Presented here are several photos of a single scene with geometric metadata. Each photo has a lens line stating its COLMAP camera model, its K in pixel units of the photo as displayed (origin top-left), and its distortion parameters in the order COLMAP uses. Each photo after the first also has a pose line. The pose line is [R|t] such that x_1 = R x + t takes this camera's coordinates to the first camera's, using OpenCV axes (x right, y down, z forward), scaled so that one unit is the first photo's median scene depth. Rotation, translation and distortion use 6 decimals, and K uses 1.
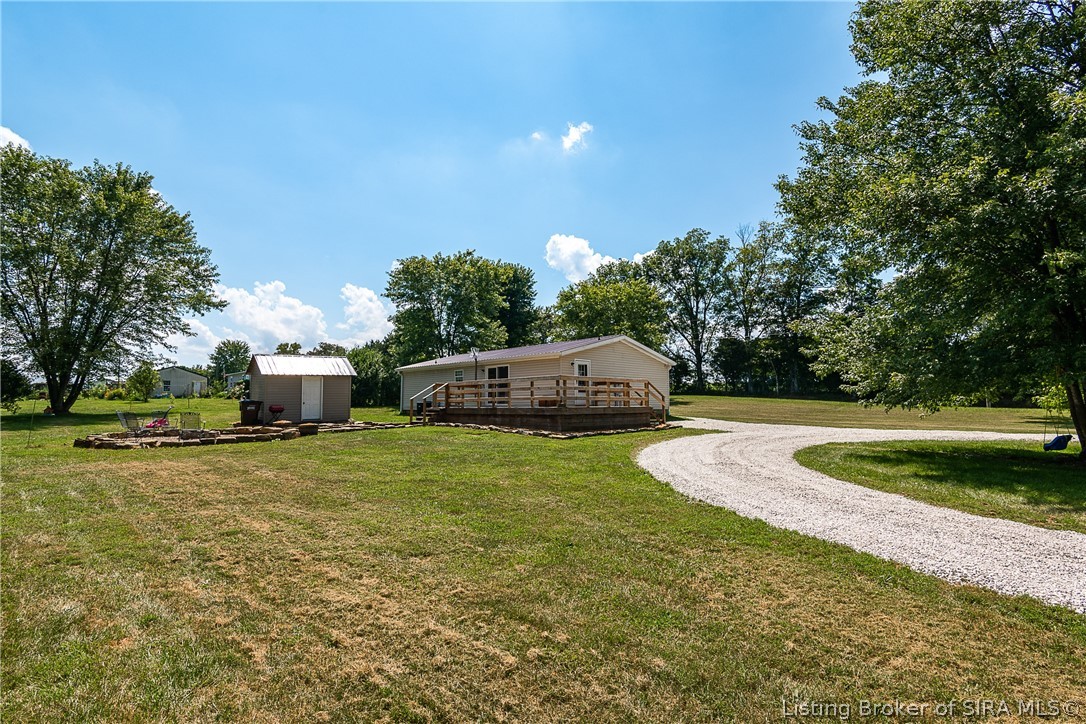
lens RADIAL K [[557.5, 0, 543.0], [0, 557.5, 362.0], [0, 0, 1]] dist [0.001960, 0.000392]
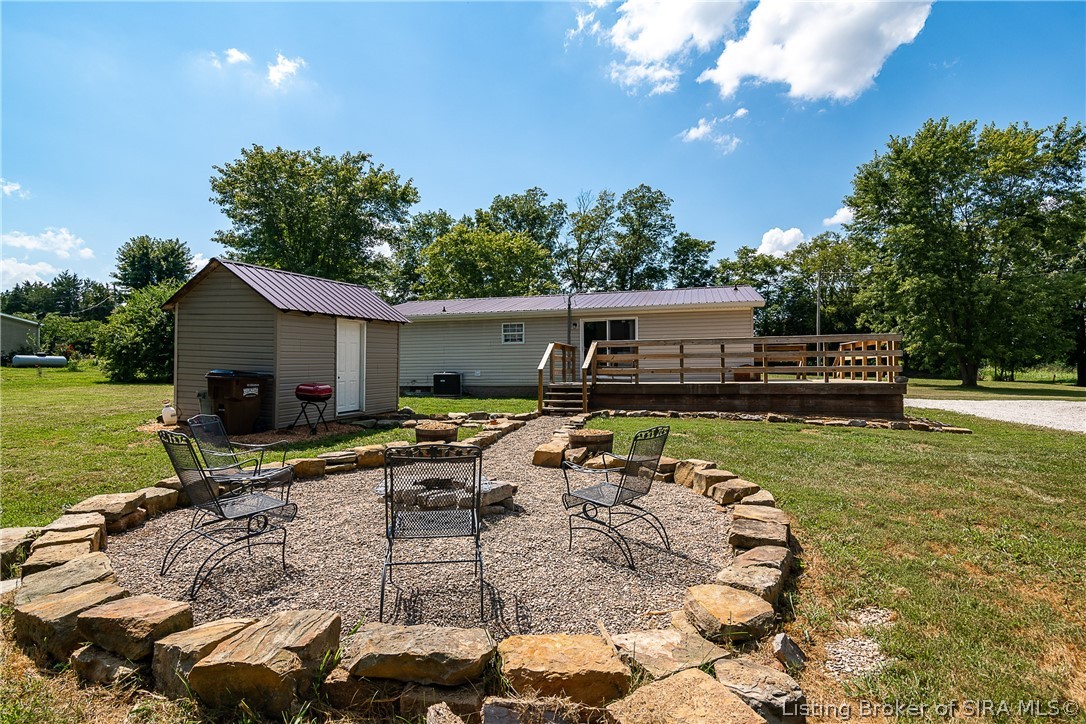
lens RADIAL K [[548.8, 0, 541.8], [0, 548.8, 370.7], [0, 0, 1]] dist [-0.005655, -0.002311]
pose [[0.859859, -0.005378, 0.510504, -0.191764], [-0.027884, 0.997957, 0.057479, 0.012874], [-0.509770, -0.063659, 0.857952, 0.202034]]
